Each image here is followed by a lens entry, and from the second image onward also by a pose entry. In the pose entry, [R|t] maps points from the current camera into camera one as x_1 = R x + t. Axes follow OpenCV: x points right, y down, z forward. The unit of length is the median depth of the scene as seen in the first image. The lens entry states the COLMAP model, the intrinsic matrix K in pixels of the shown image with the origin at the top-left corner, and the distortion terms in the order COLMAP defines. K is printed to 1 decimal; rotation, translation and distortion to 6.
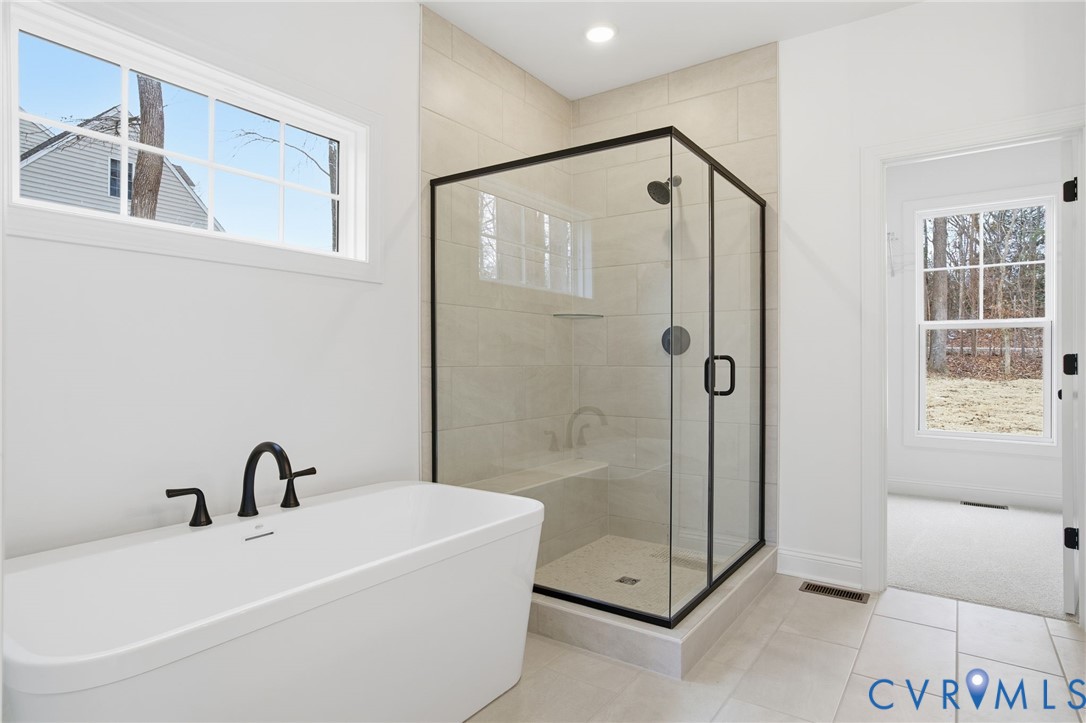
lens RADIAL K [[619.6, 0, 536.4], [0, 619.6, 364.0], [0, 0, 1]] dist [-0.018618, 0.019810]
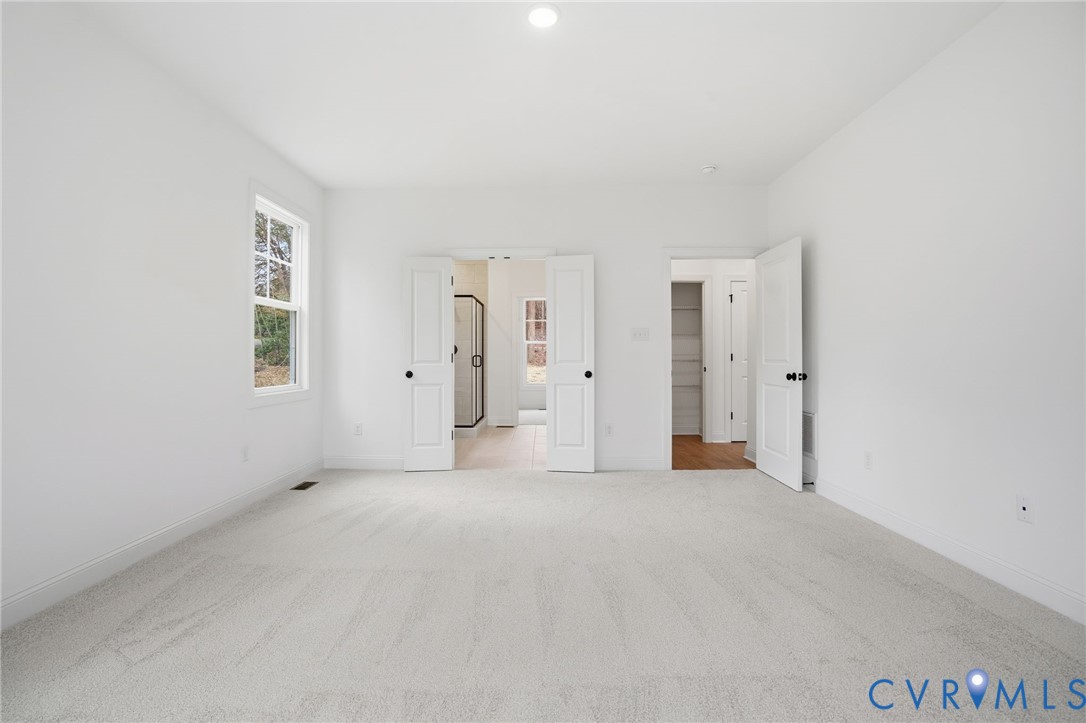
lens RADIAL K [[619.6, 0, 546.9], [0, 619.6, 355.8], [0, 0, 1]] dist [-0.018618, 0.019810]
pose [[0.822475, 0.000067, 0.568801, -1.197857], [0.002362, 0.999991, -0.003534, 0.001261], [-0.568796, 0.004250, 0.822467, -1.823332]]
